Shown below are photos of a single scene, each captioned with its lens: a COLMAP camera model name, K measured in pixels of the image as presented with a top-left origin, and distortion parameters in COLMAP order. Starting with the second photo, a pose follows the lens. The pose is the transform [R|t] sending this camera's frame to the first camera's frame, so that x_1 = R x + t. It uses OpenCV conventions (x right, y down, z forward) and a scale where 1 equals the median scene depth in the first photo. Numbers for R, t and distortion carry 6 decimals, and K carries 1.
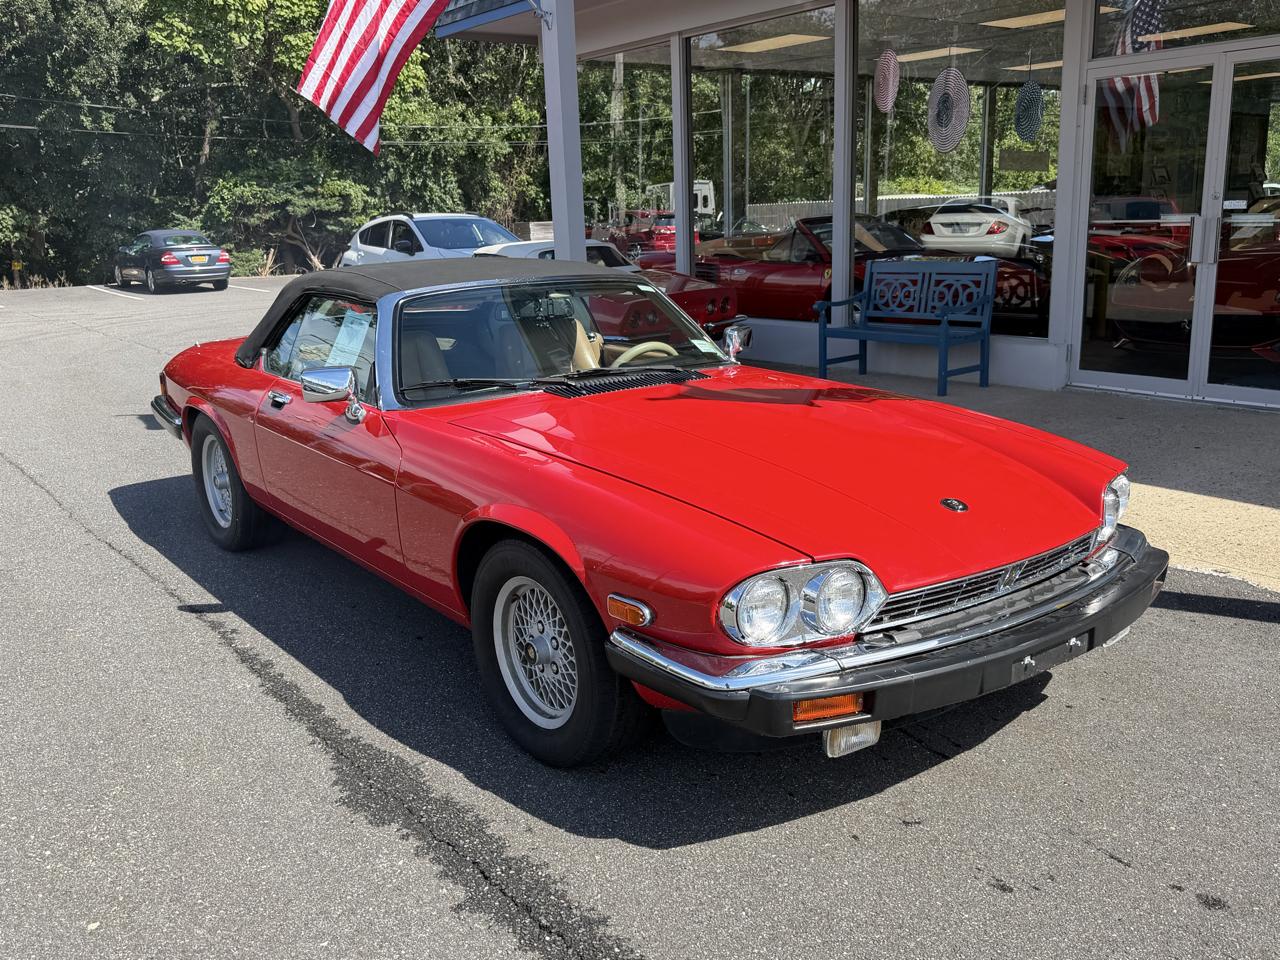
lens RADIAL K [[1119.9, 0, 640.8], [0, 1119.9, 487.8], [0, 0, 1]] dist [0.050972, -0.093217]
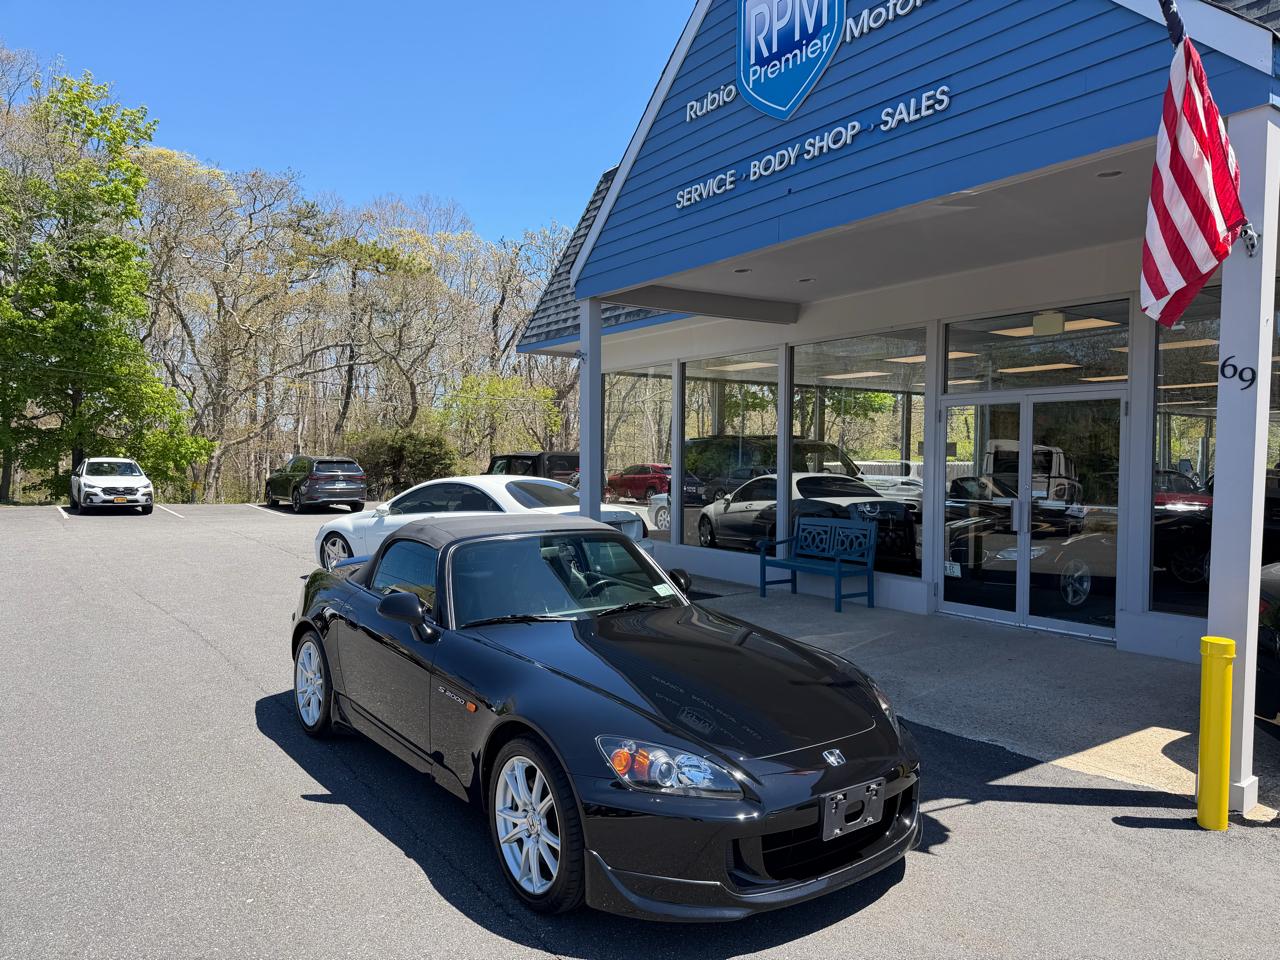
lens RADIAL K [[888.8, 0, 641.2], [0, 888.8, 483.5], [0, 0, 1]] dist [0.023971, -0.027786]
pose [[0.998647, 0.043156, -0.029006, 0.031934], [-0.048379, 0.975618, -0.214075, 0.008214], [0.019060, 0.215189, 0.976386, -0.119244]]
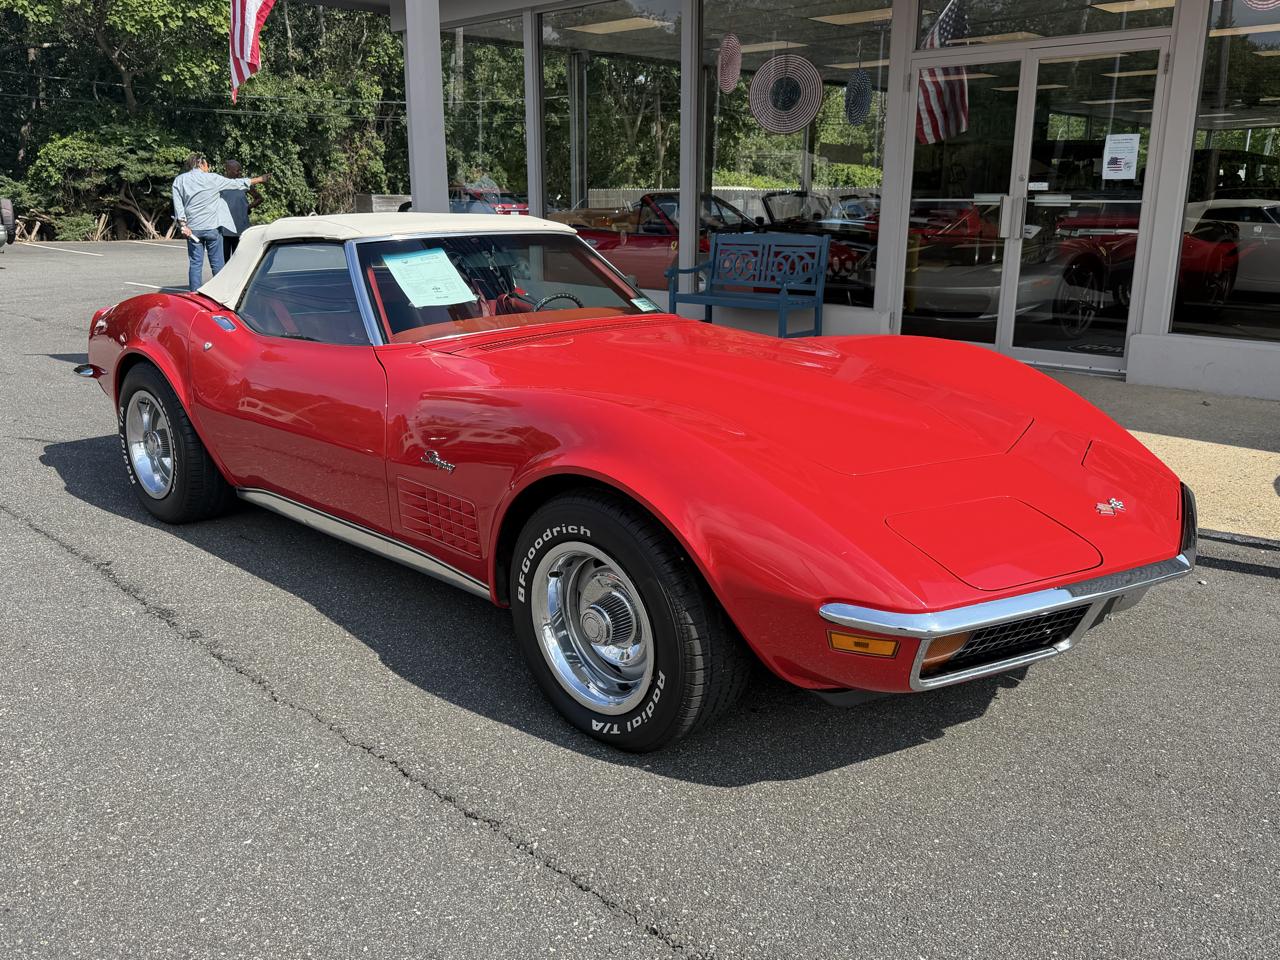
lens RADIAL K [[1054.5, 0, 643.7], [0, 1054.5, 480.0], [0, 0, 1]] dist [0.073588, -0.120849]
pose [[0.988094, -0.003152, 0.153816, -0.020017], [0.000348, 0.999833, 0.018250, 0.017162], [-0.153848, -0.017979, 0.987931, 0.005170]]
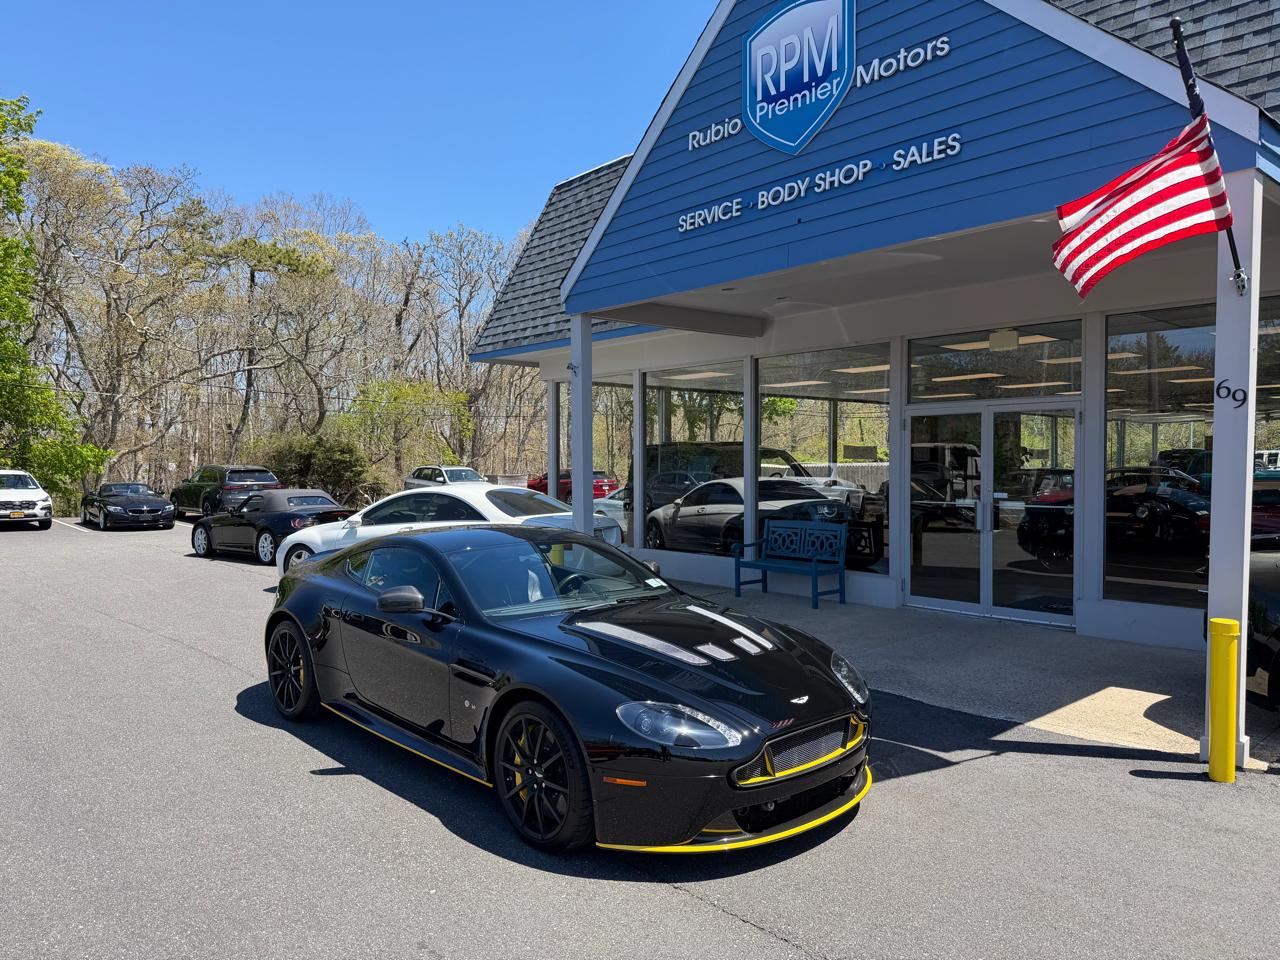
lens RADIAL K [[888.8, 0, 641.2], [0, 888.8, 483.5], [0, 0, 1]] dist [0.023971, -0.027786]
pose [[0.995868, 0.028370, 0.086268, -0.076518], [-0.008668, 0.975308, -0.220679, 0.014915], [-0.090399, 0.219020, 0.971524, -0.157758]]
